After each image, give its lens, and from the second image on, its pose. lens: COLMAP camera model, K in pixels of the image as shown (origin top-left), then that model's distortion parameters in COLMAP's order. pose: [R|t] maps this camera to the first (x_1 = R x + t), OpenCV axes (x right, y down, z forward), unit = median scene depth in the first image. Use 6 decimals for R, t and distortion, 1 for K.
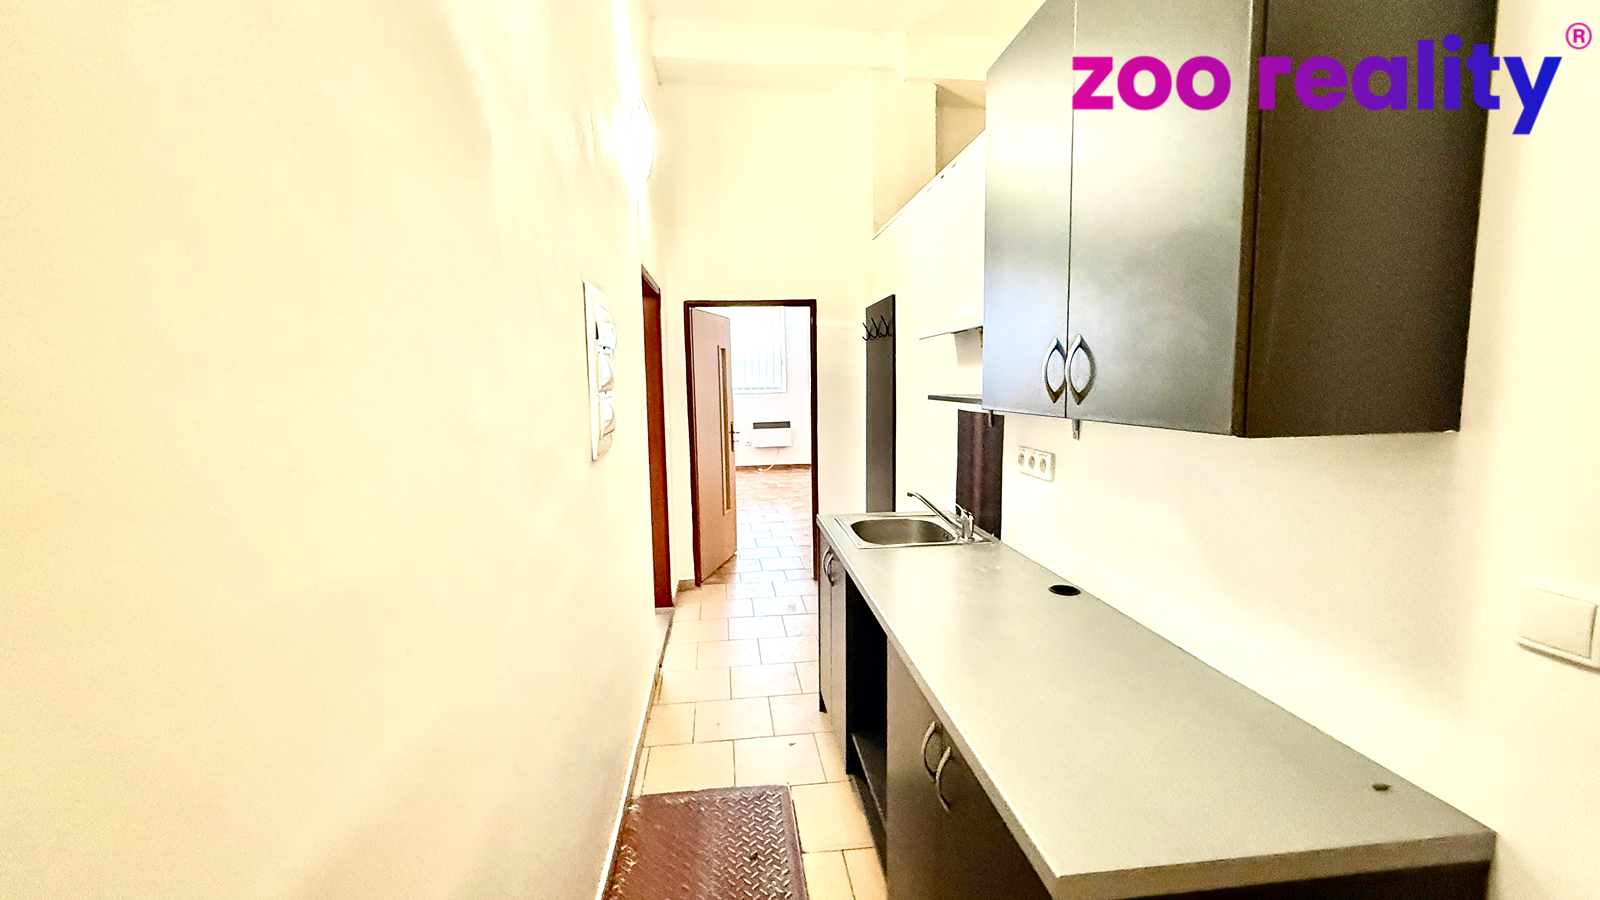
lens RADIAL K [[639.9, 0, 798.6], [0, 639.9, 448.7], [0, 0, 1]] dist [-0.002026, 0.000247]
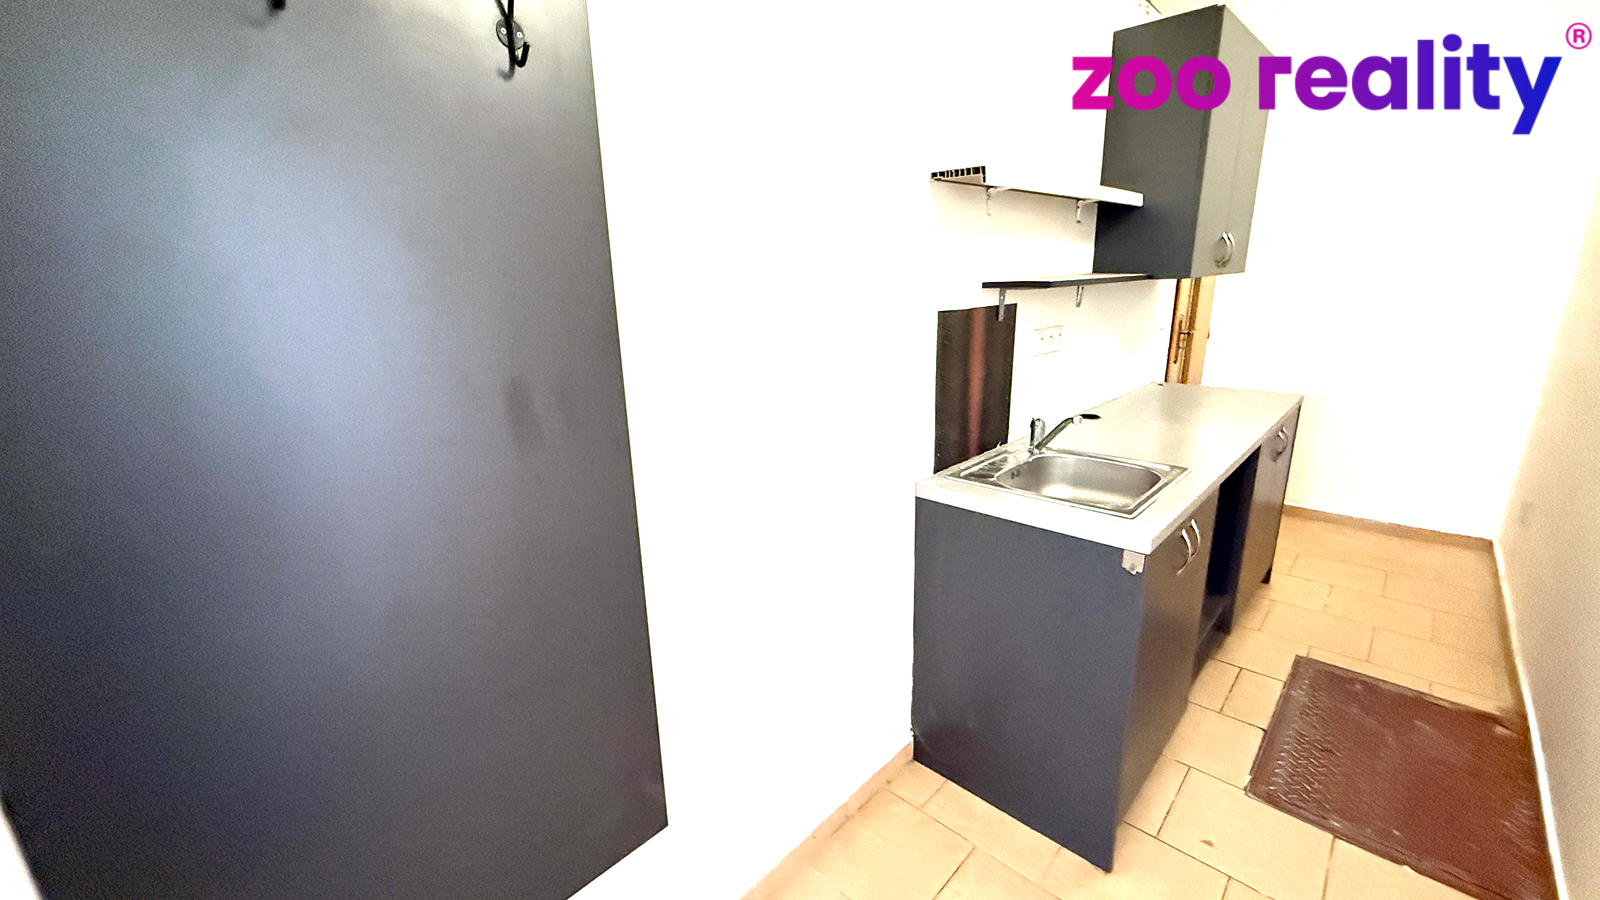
lens RADIAL K [[639.9, 0, 798.6], [0, 639.9, 448.7], [0, 0, 1]] dist [-0.002026, 0.000247]
pose [[-0.633626, -0.166675, 0.755472, -0.192259], [0.117013, 0.944635, 0.306550, -0.167211], [-0.764739, 0.282638, -0.579042, 1.807749]]
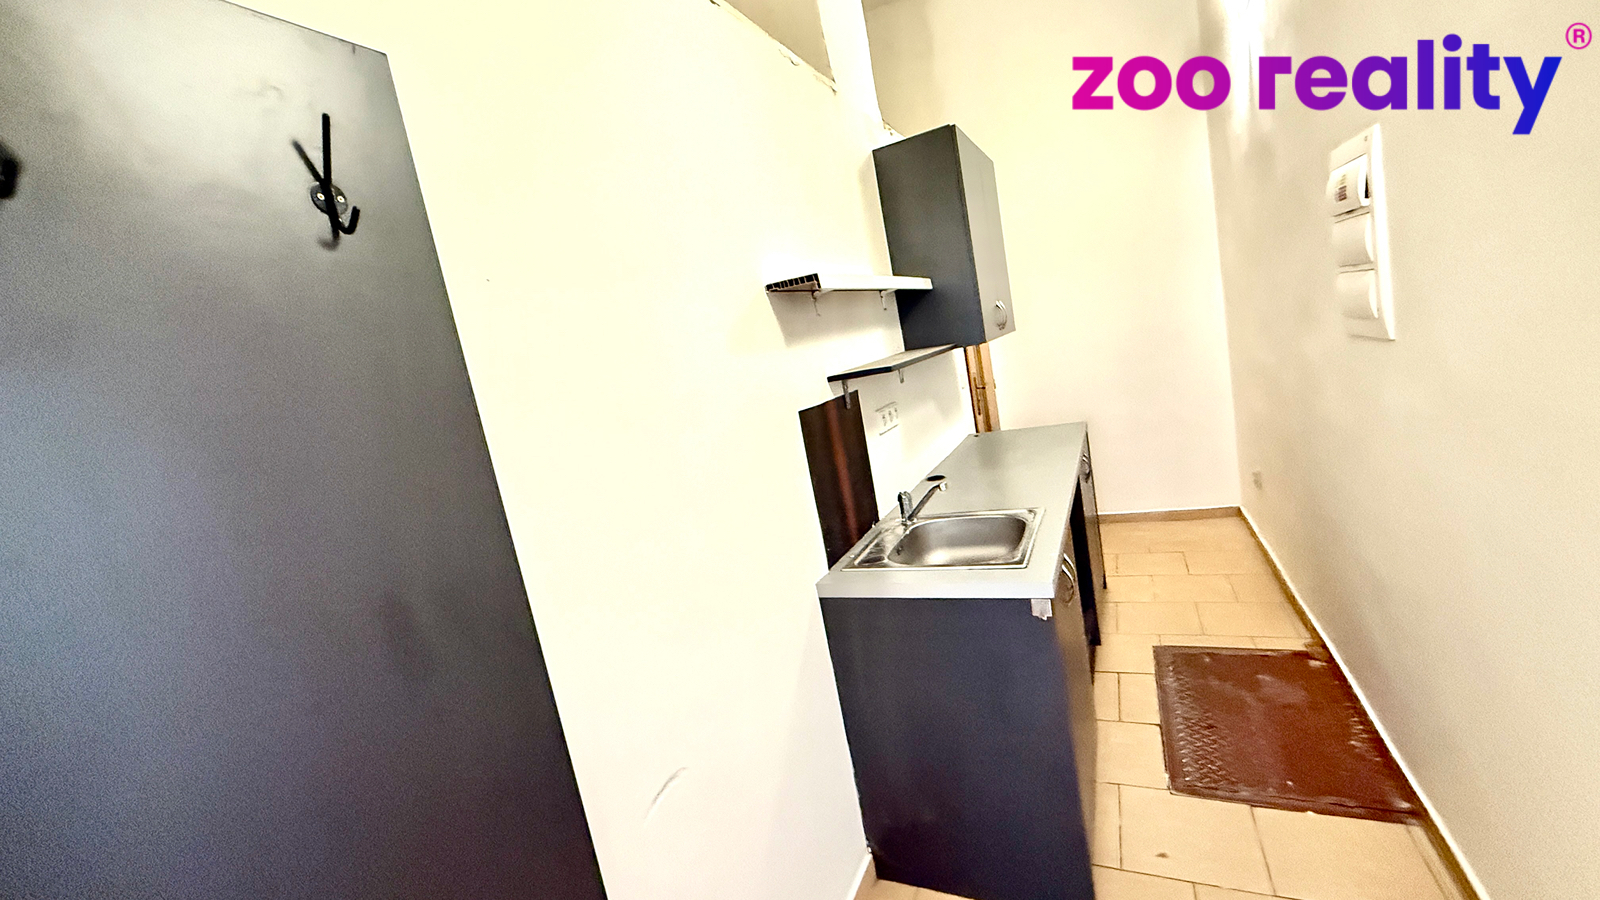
lens RADIAL K [[639.9, 0, 798.6], [0, 639.9, 448.7], [0, 0, 1]] dist [-0.002026, 0.000247]
pose [[-0.825705, 0.095111, 0.556027, -0.122678], [0.253529, 0.943093, 0.215171, -0.192860], [-0.503920, 0.318637, -0.802830, 1.829209]]
